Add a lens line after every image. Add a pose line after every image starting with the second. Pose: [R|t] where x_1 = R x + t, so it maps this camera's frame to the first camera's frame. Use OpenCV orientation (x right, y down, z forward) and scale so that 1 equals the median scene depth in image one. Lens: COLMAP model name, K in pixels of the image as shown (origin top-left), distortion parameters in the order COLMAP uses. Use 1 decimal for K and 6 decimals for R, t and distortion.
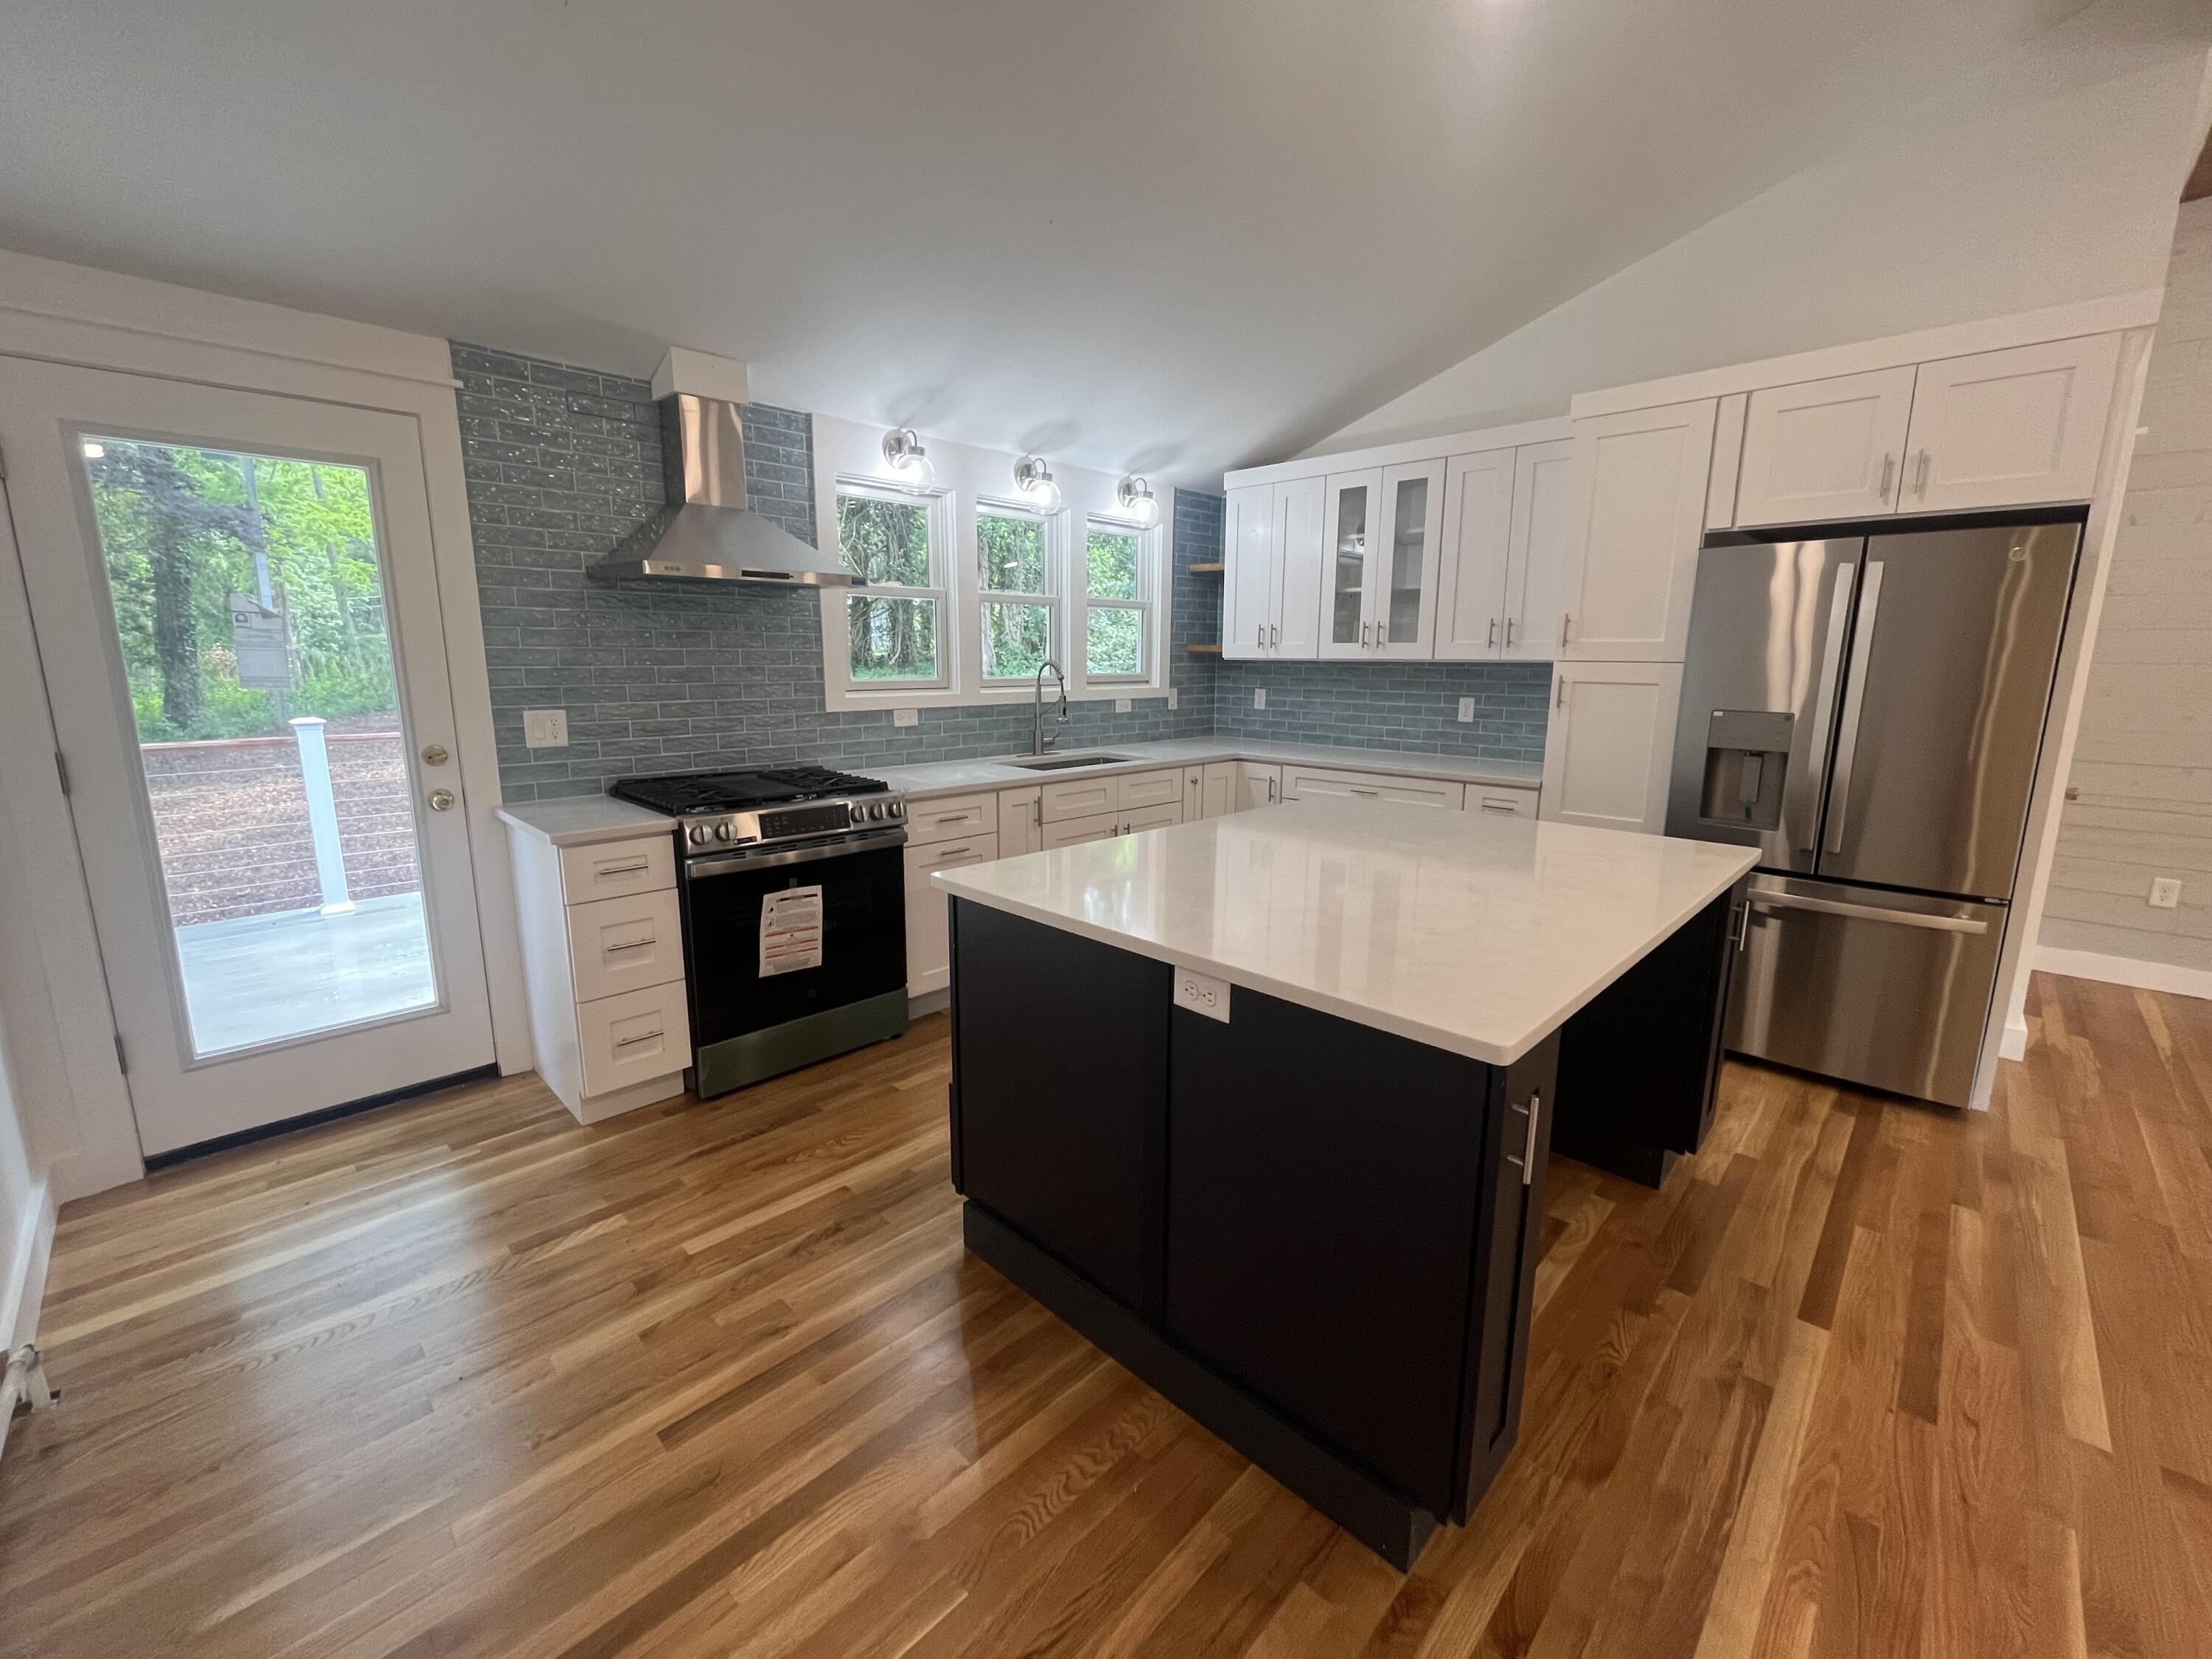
lens RADIAL K [[900.3, 0, 1106.7], [0, 900.3, 817.4], [0, 0, 1]] dist [-0.001746, 0.000332]
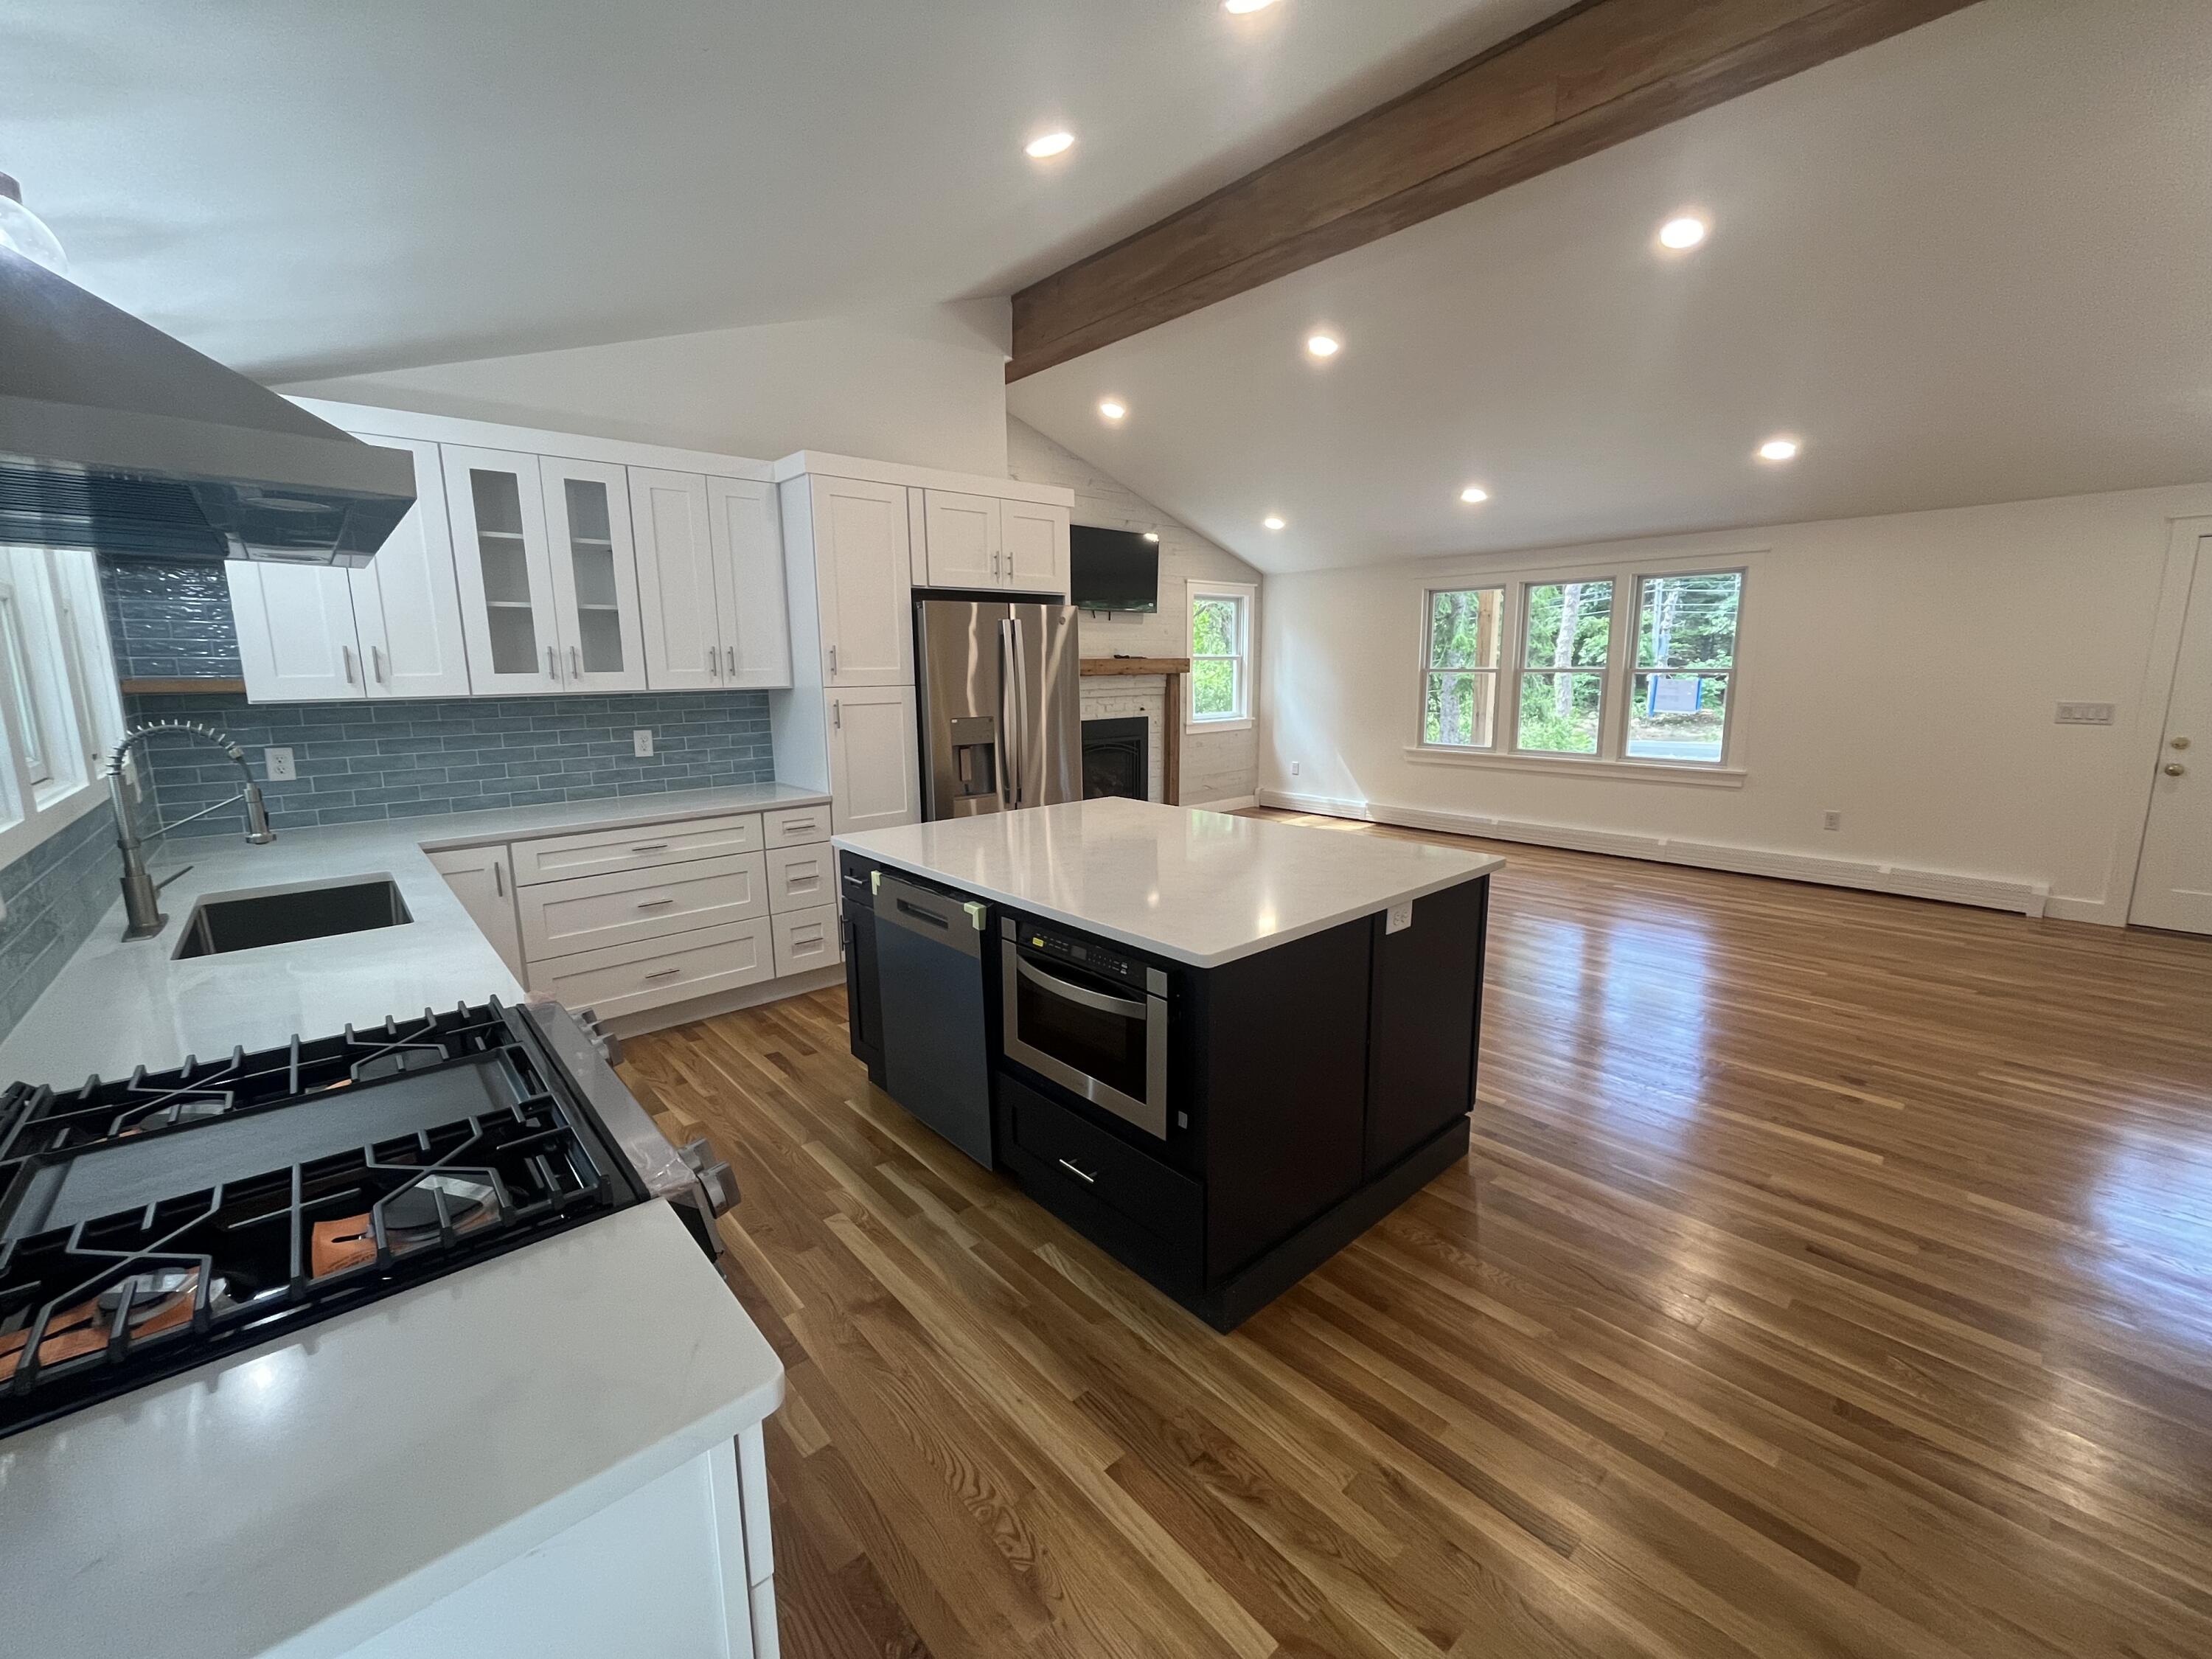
lens RADIAL K [[900.3, 0, 1113.5], [0, 900.3, 815.0], [0, 0, 1]] dist [-0.001746, 0.000332]
pose [[0.066056, -0.172708, 0.982756, -0.658855], [0.188129, 0.969398, 0.157716, -0.141590], [-0.979920, 0.174467, 0.096526, 0.624341]]
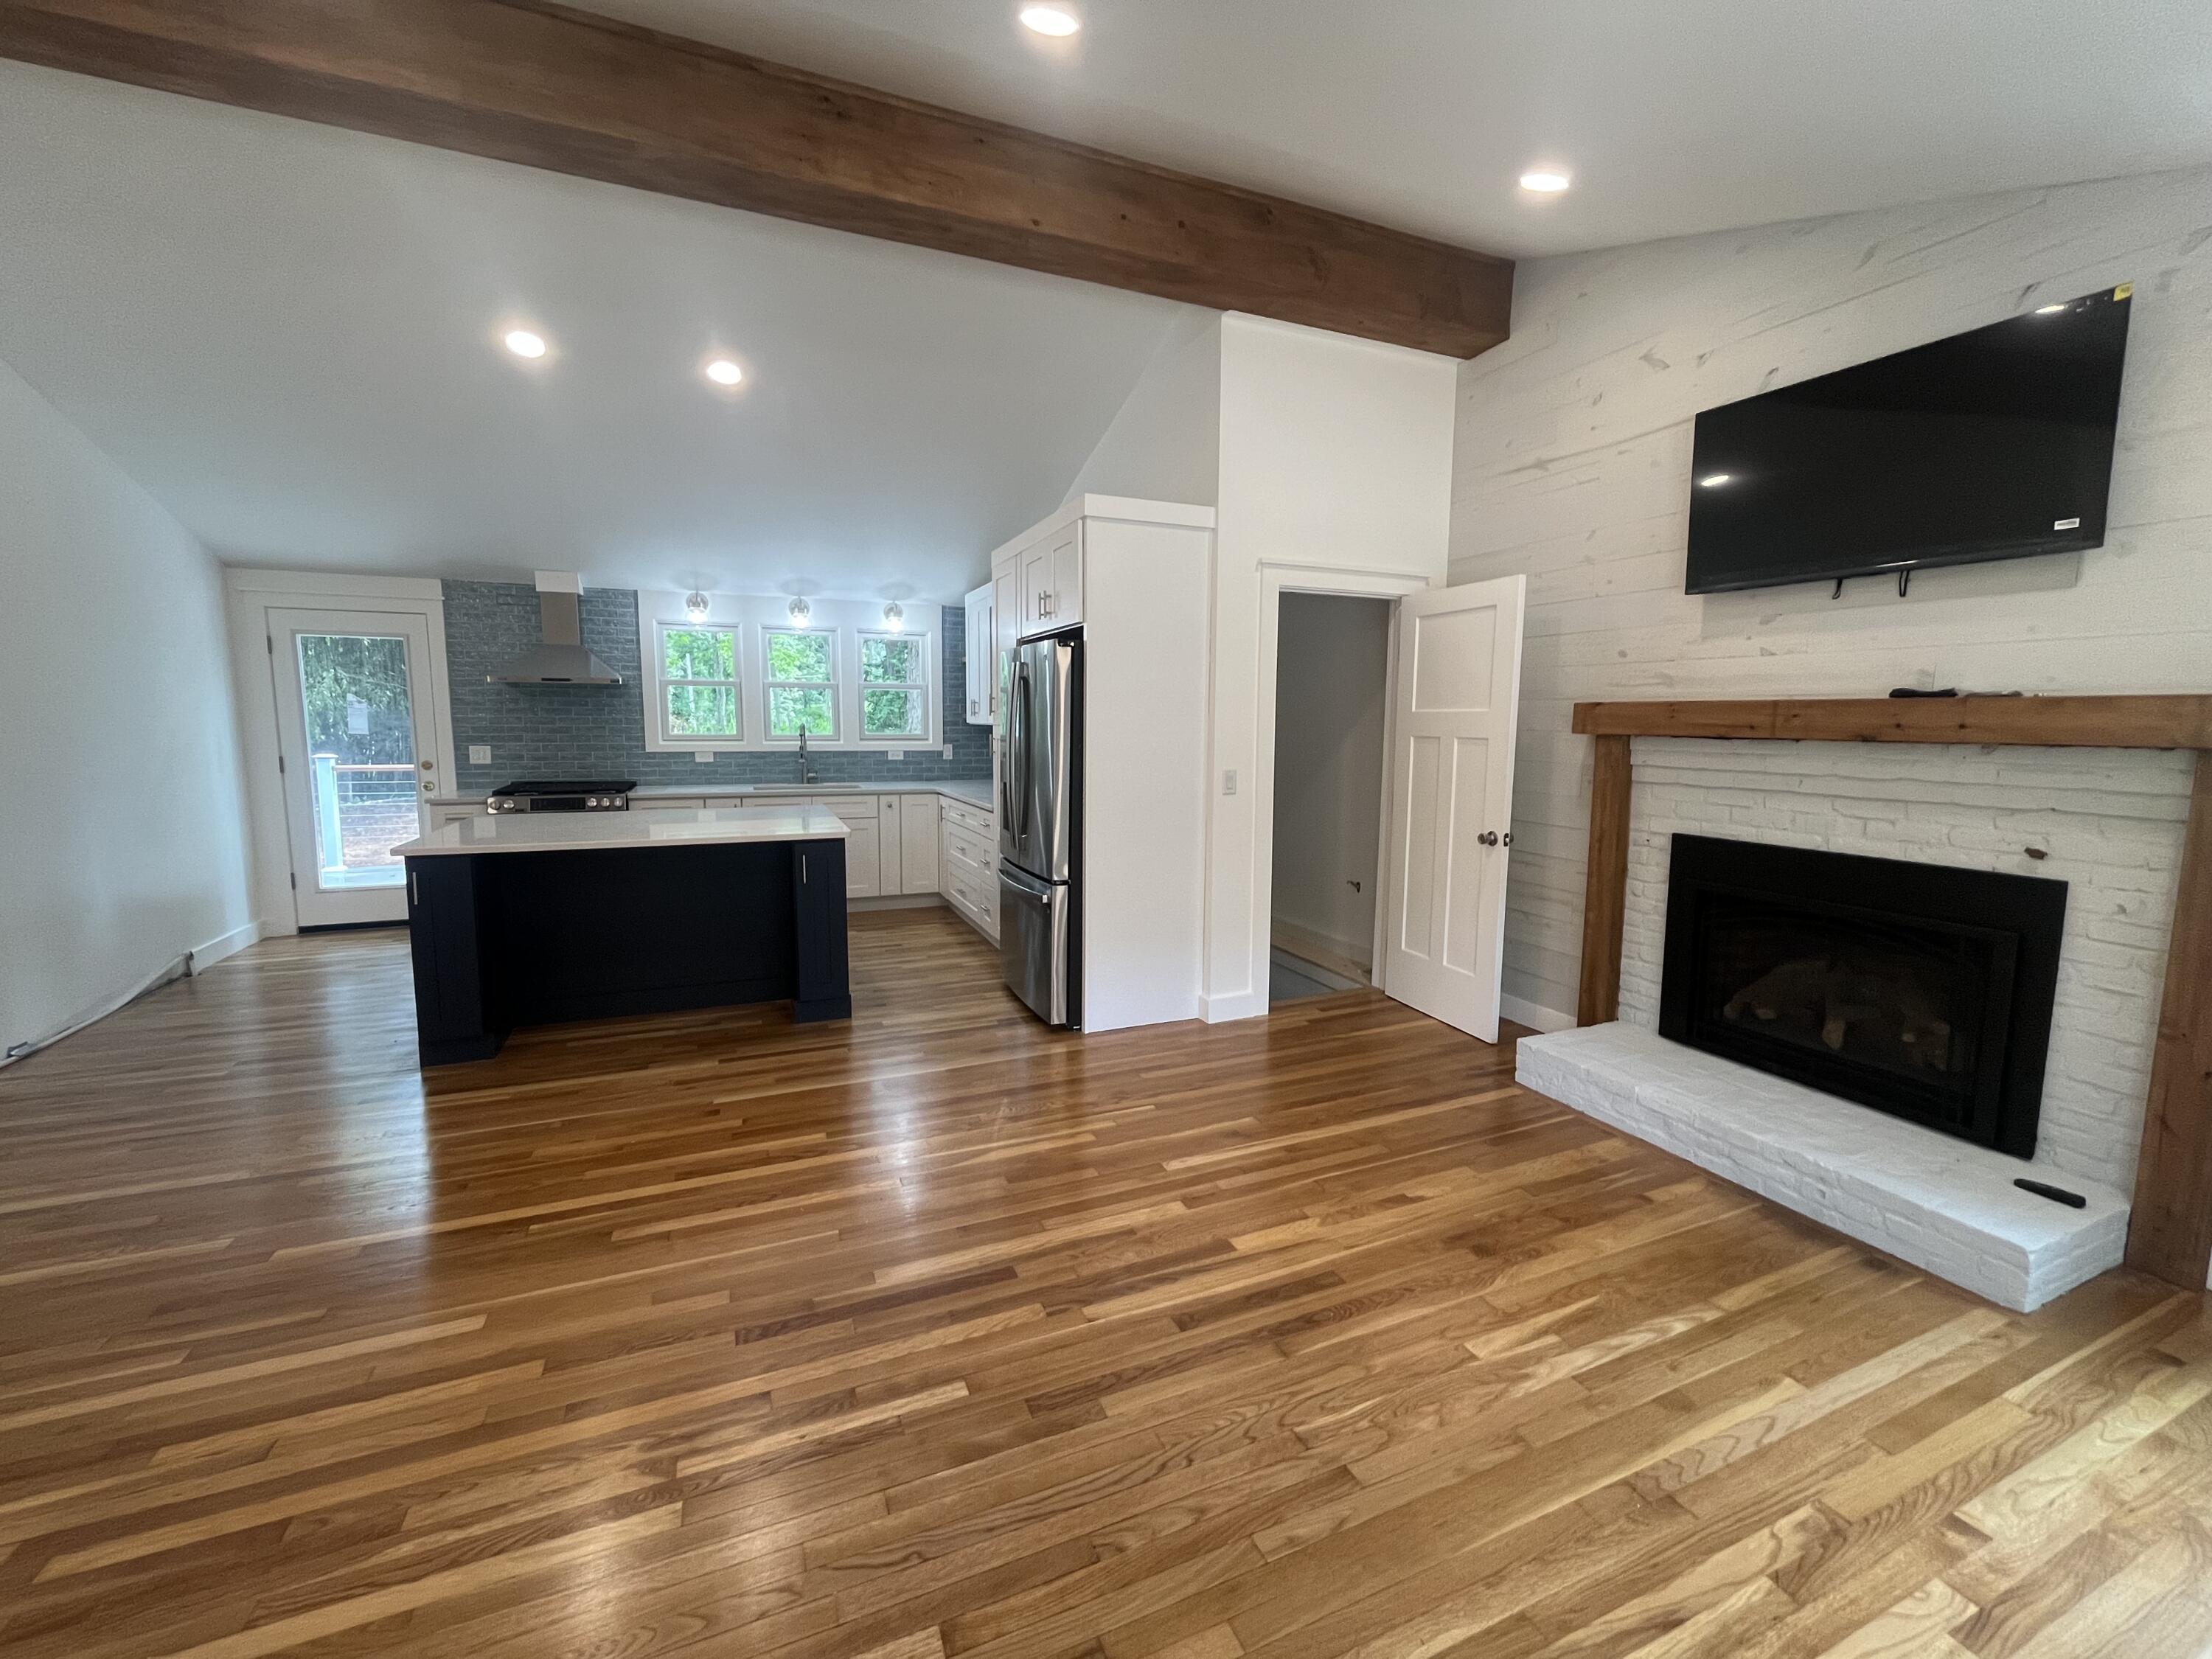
lens RADIAL K [[900.3, 0, 1110.4], [0, 900.3, 817.0], [0, 0, 1]] dist [-0.001746, 0.000332]
pose [[0.921950, 0.044297, -0.384768, 1.368688], [-0.072208, 0.995679, -0.058391, 0.053473], [0.380519, 0.081617, 0.921165, -0.305524]]
